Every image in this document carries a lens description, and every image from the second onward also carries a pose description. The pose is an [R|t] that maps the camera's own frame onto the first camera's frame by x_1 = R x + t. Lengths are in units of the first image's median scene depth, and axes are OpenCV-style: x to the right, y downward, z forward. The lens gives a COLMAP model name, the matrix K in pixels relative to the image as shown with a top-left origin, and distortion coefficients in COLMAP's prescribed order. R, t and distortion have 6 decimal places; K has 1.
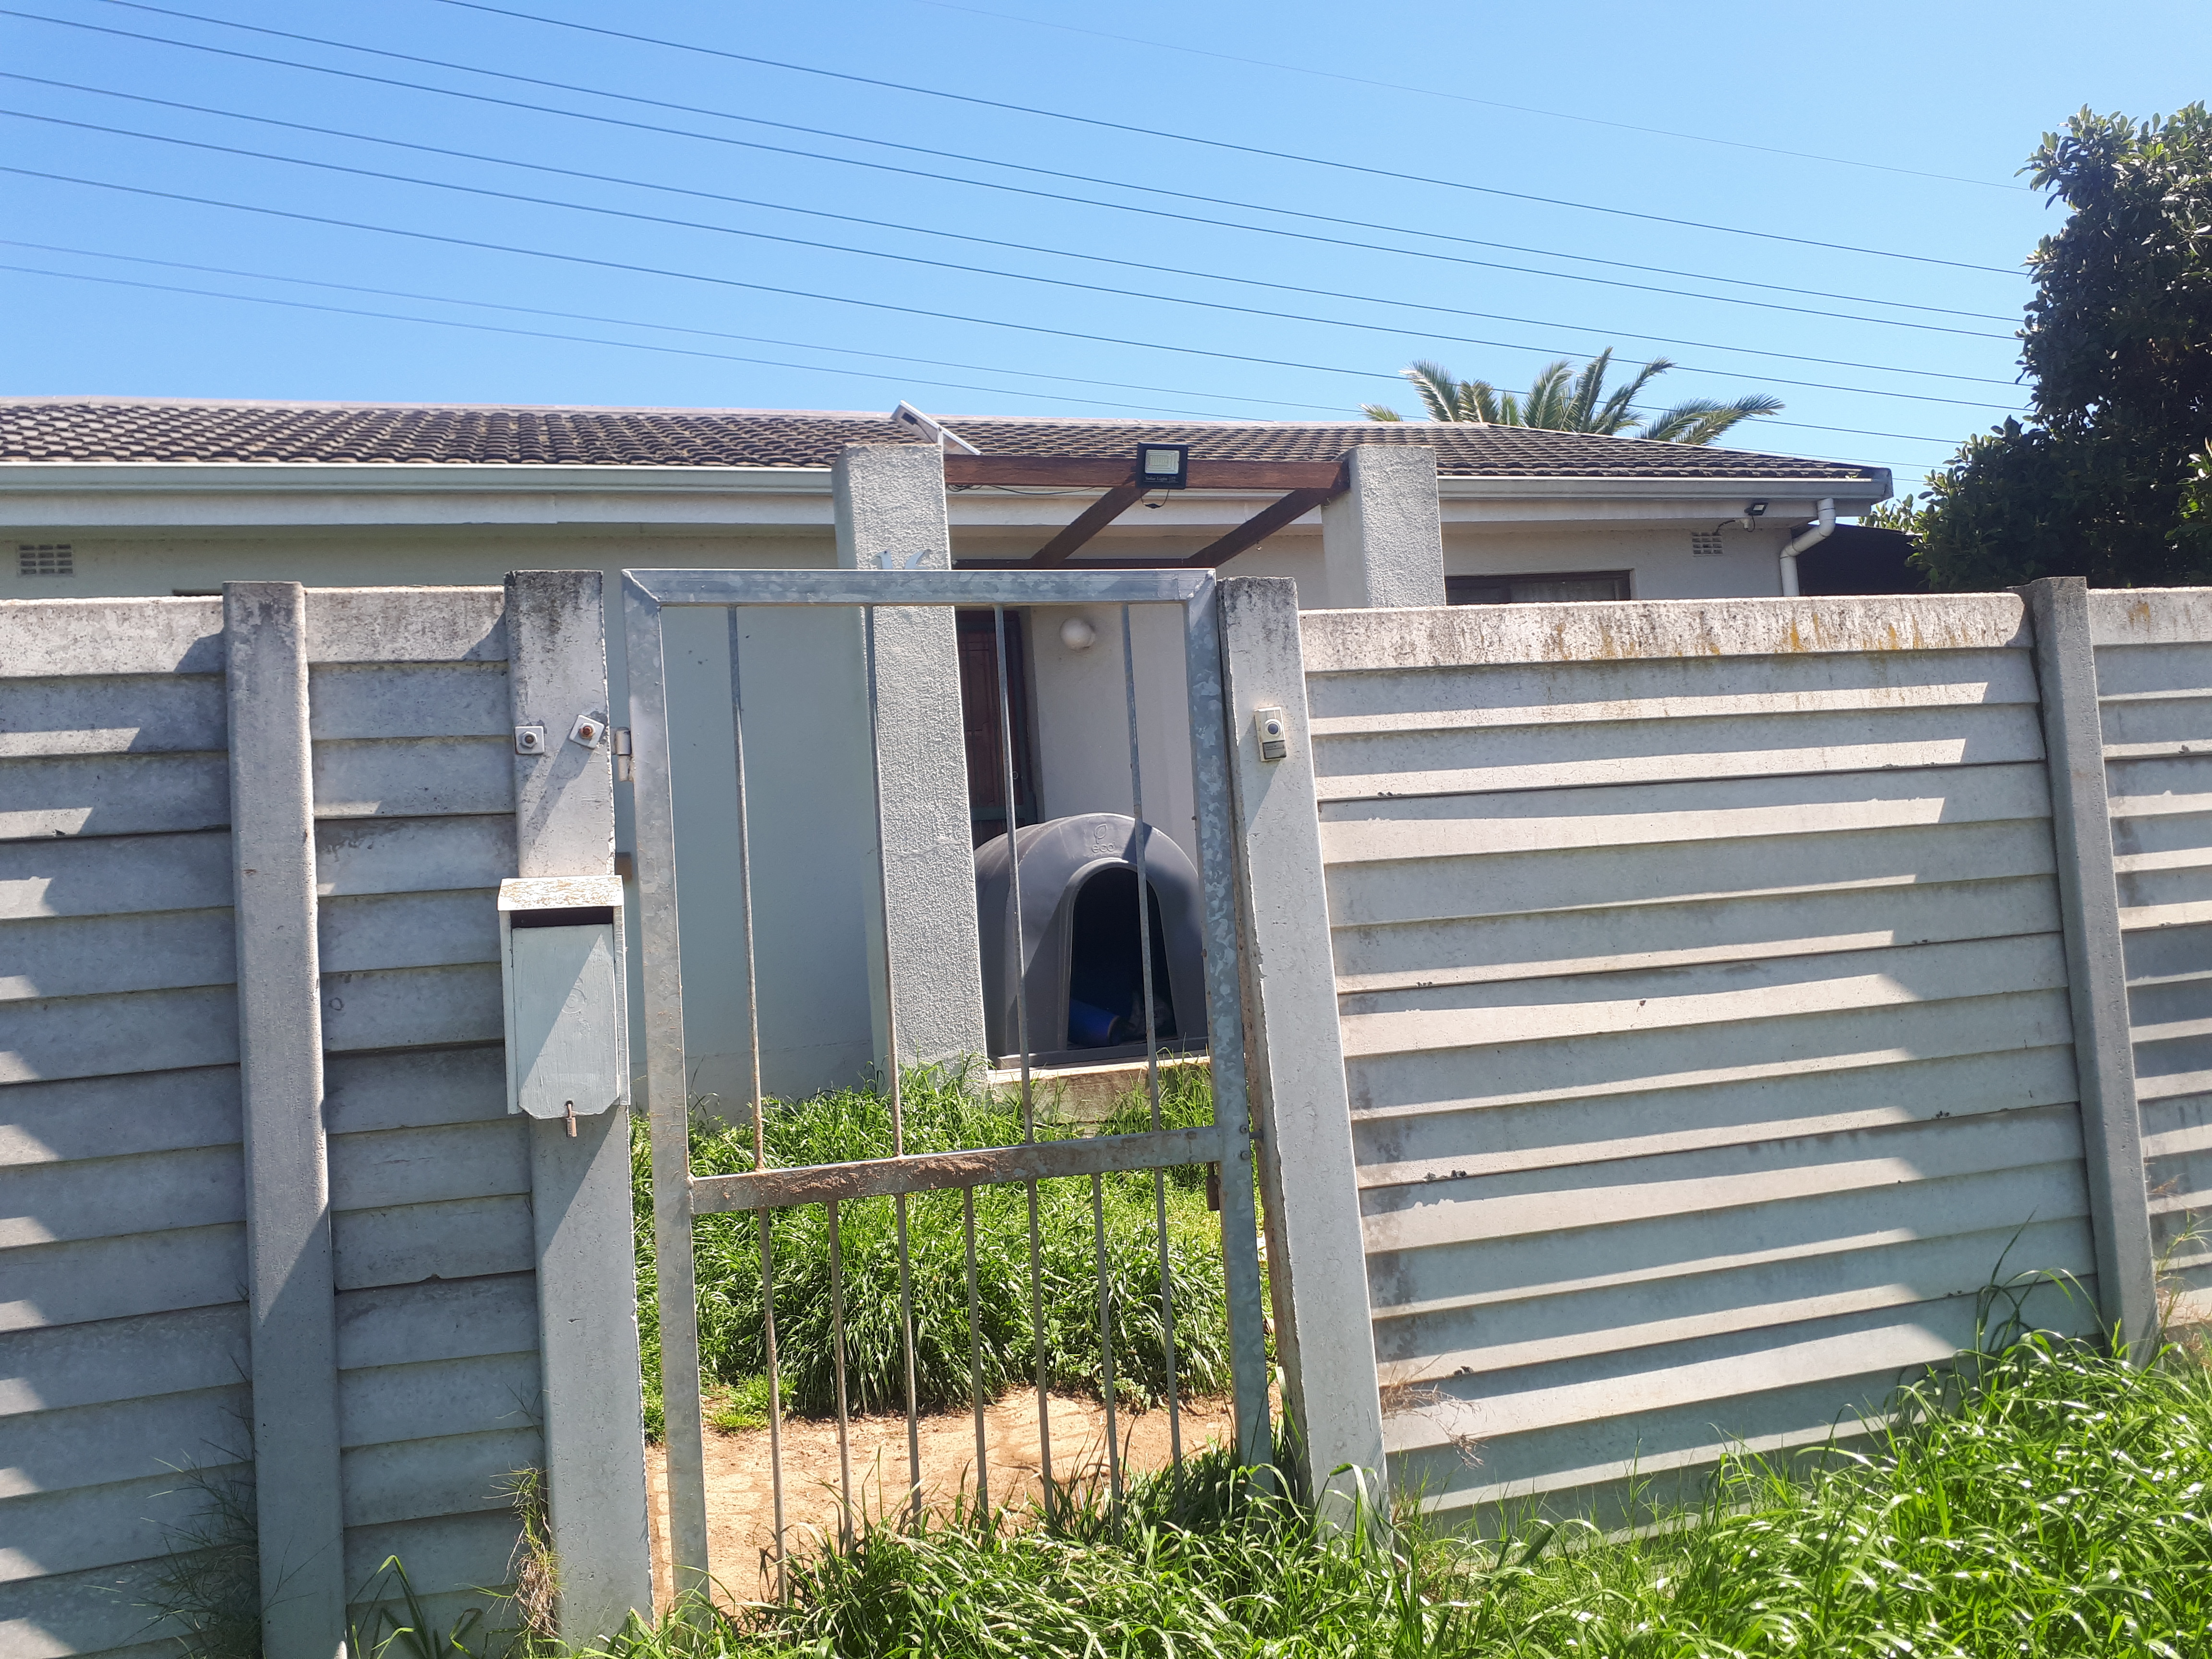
lens RADIAL K [[1765.5, 0, 1118.6], [0, 1765.5, 835.1], [0, 0, 1]] dist [0.049806, -0.075918]
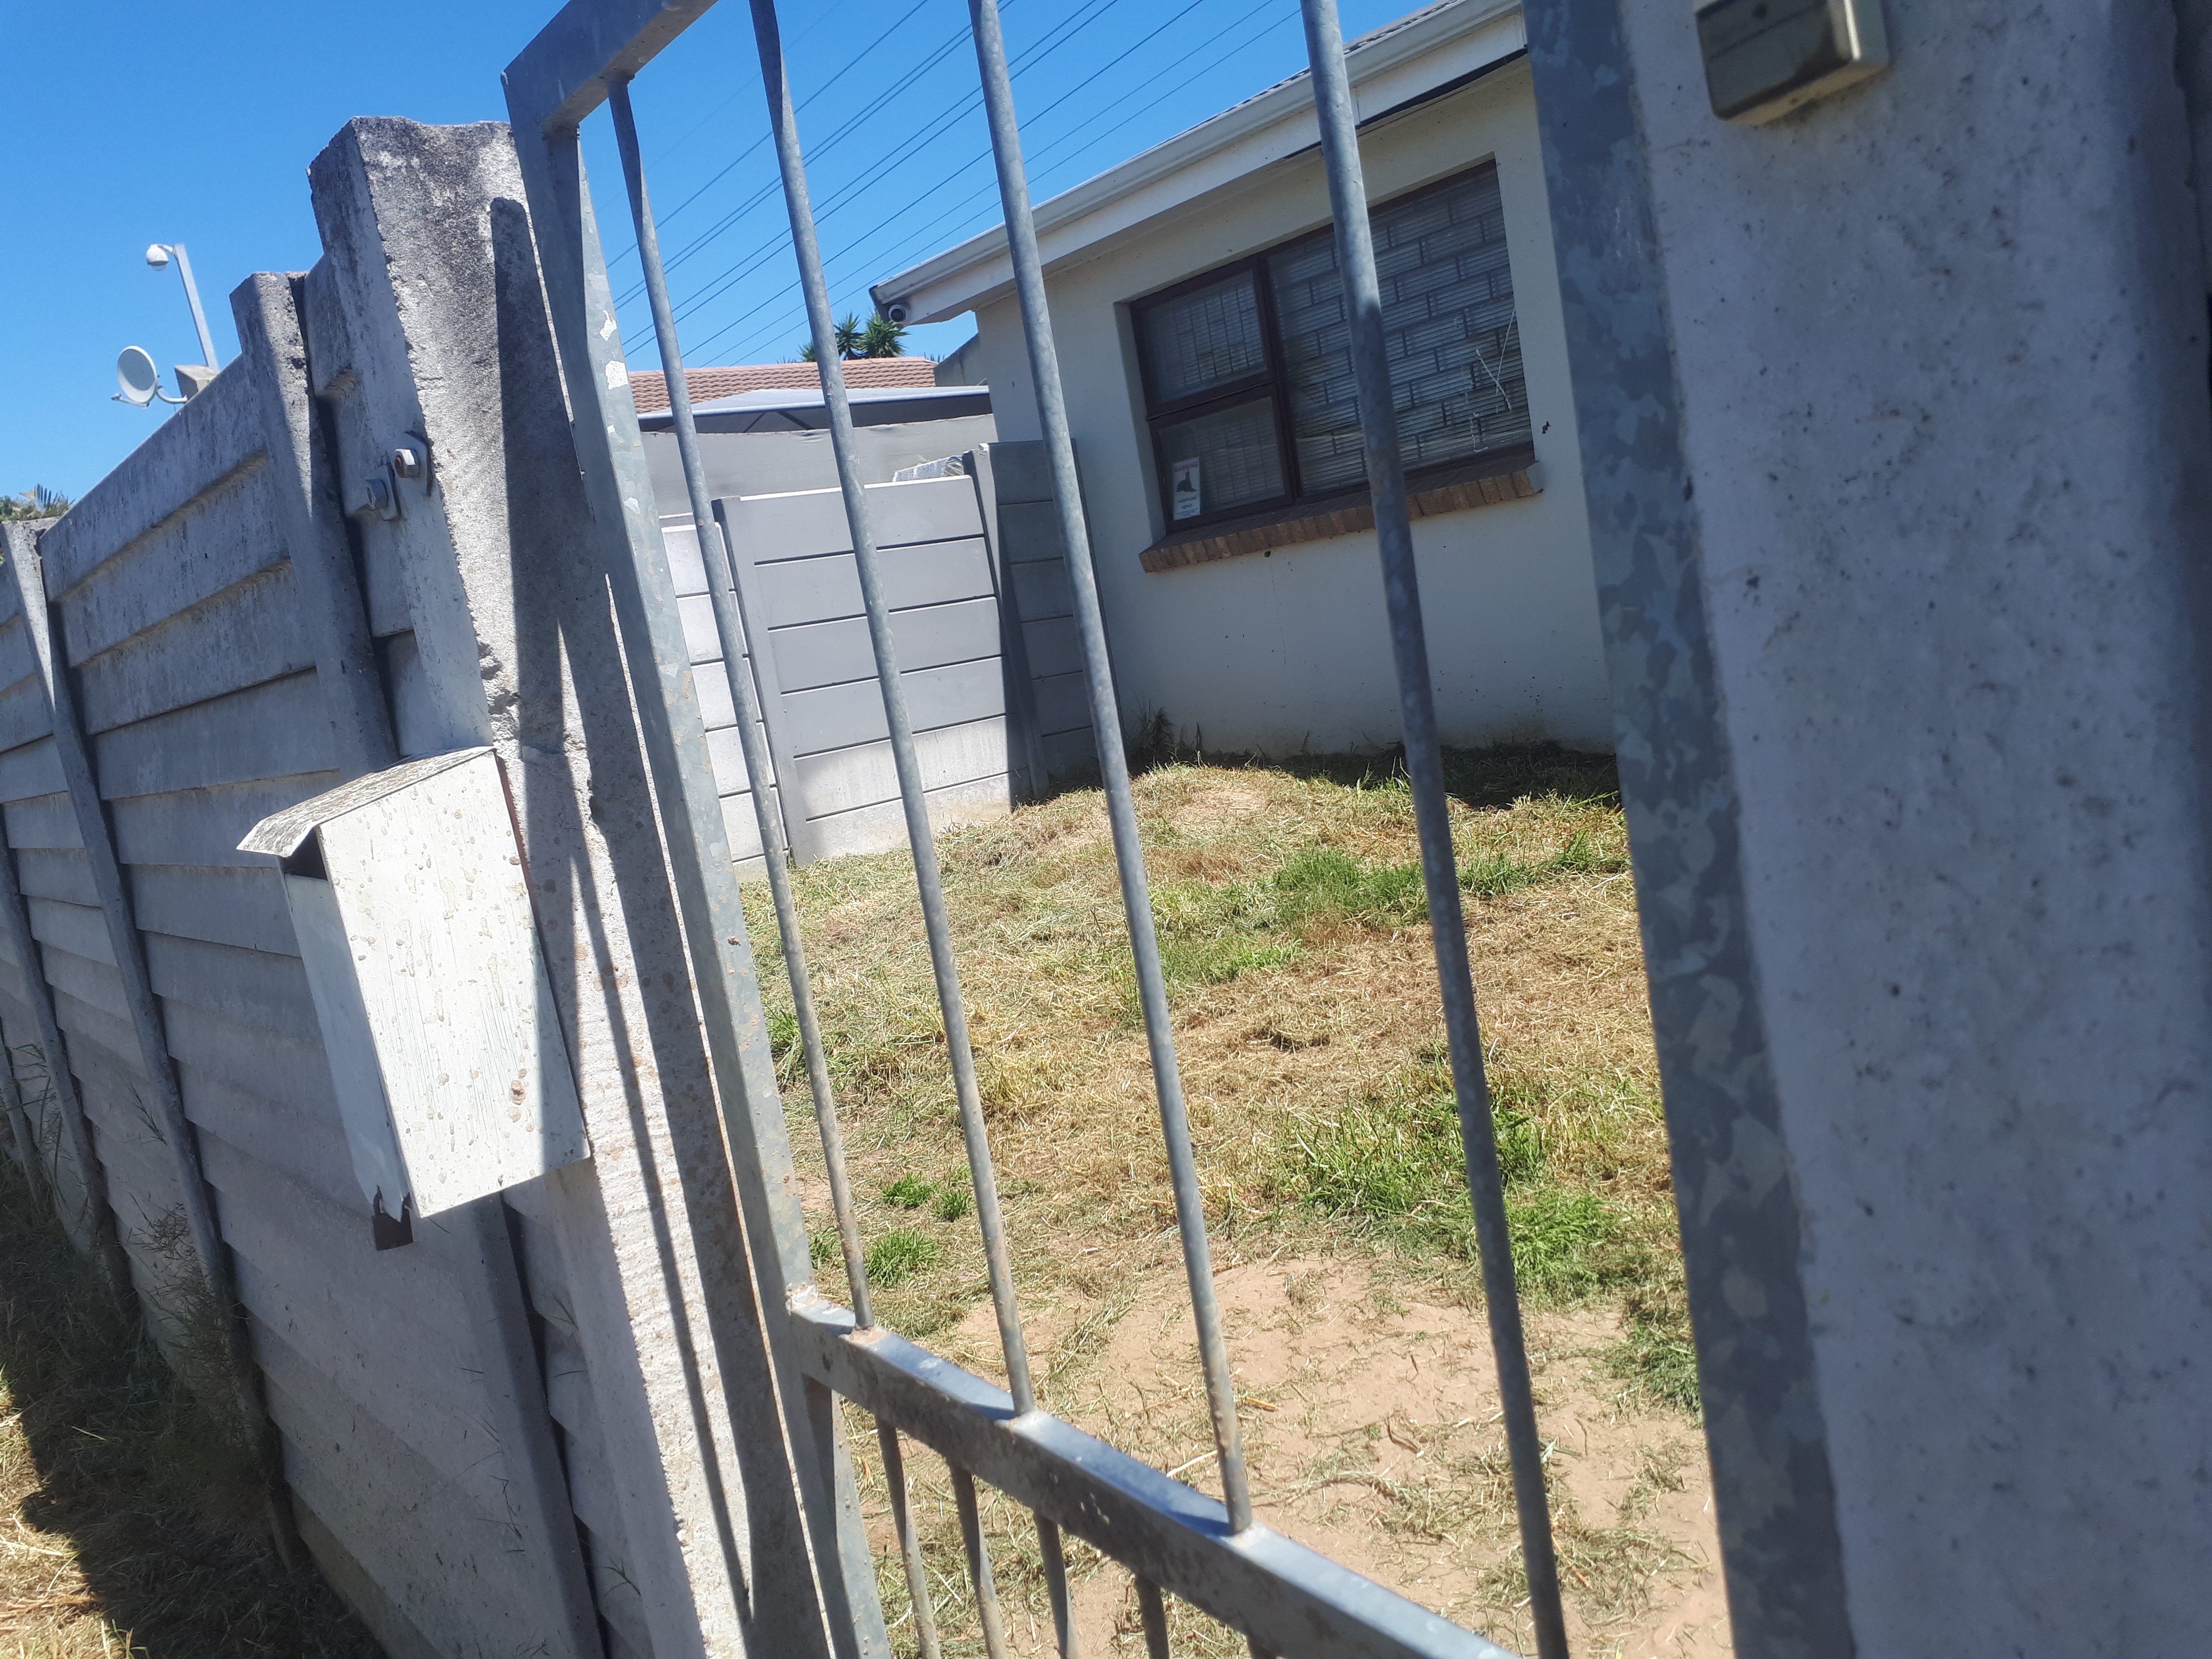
lens RADIAL K [[1765.5, 0, 1119.0], [0, 1765.5, 860.2], [0, 0, 1]] dist [0.049806, -0.075918]
pose [[0.376275, 0.145914, -0.914946, 0.217457], [0.186978, 0.955243, 0.229236, -0.025237], [0.907445, -0.257331, 0.332152, 0.861965]]
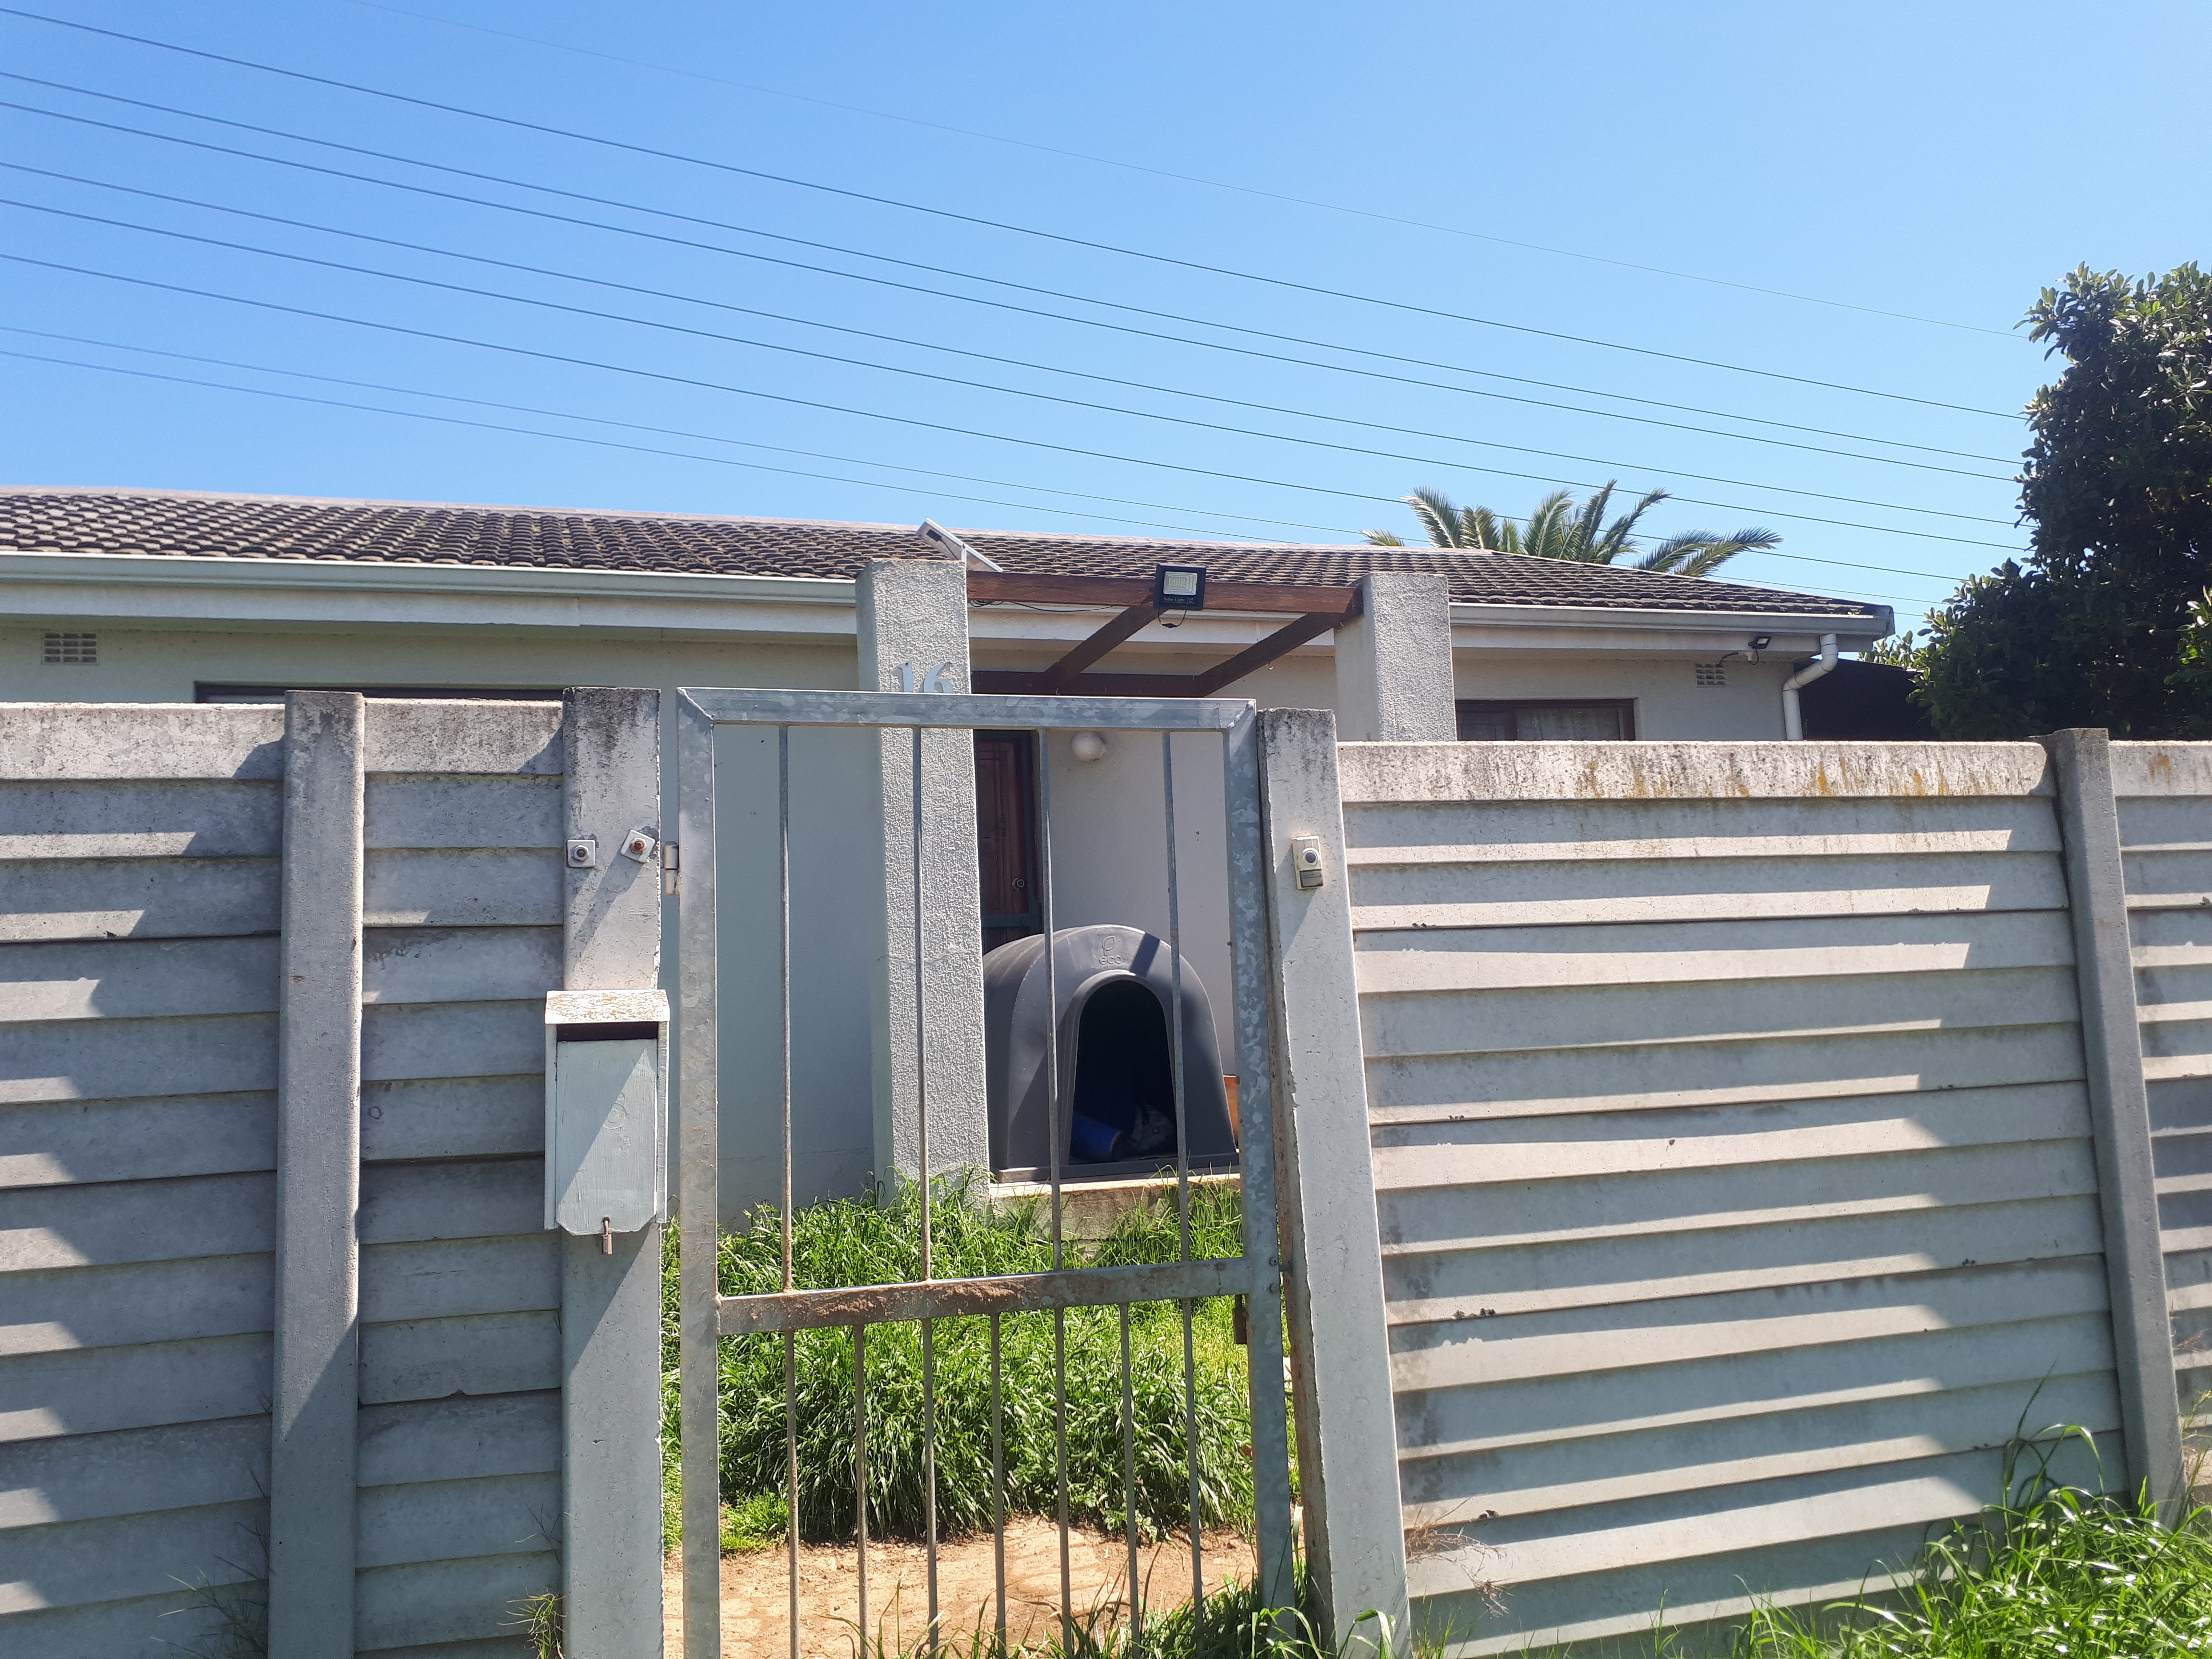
lens RADIAL K [[1765.5, 0, 1115.8], [0, 1765.5, 830.8], [0, 0, 1]] dist [0.049806, -0.075918]
pose [[0.999633, 0.026926, 0.002863, -0.026520], [-0.026692, 0.997652, -0.063064, -0.009399], [-0.004554, 0.062965, 0.998005, -0.007567]]
